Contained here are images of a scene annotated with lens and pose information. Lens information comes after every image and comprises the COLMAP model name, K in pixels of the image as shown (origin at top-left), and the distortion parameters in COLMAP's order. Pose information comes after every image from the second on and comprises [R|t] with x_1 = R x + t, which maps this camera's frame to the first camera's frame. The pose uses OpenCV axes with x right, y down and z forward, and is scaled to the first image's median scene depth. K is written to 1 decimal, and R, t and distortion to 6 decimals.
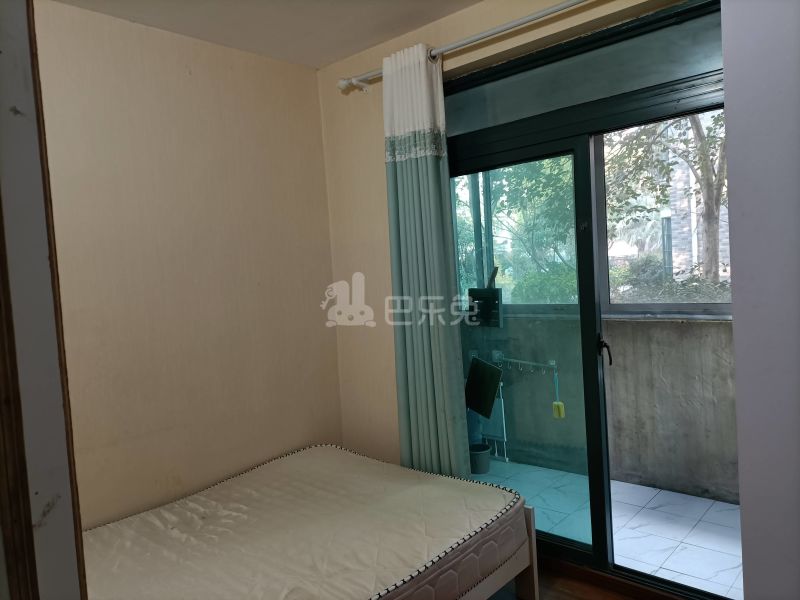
lens RADIAL K [[581.0, 0, 400.4], [0, 581.0, 295.2], [0, 0, 1]] dist [0.042614, -0.049589]
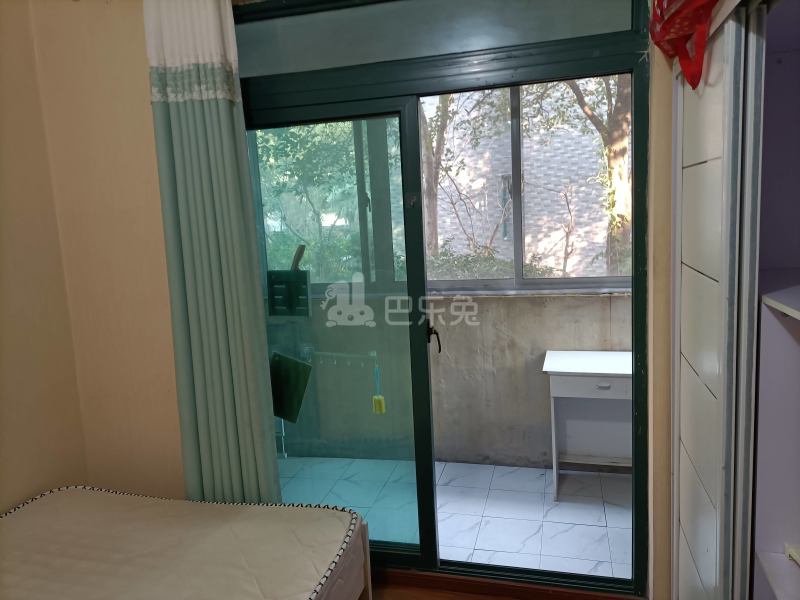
lens RADIAL K [[581.0, 0, 403.7], [0, 581.0, 297.0], [0, 0, 1]] dist [0.042614, -0.049589]
pose [[0.881250, -0.041918, 0.470788, -0.106509], [0.015517, 0.998088, 0.059823, -0.021402], [-0.472396, -0.045414, 0.880216, 0.191628]]
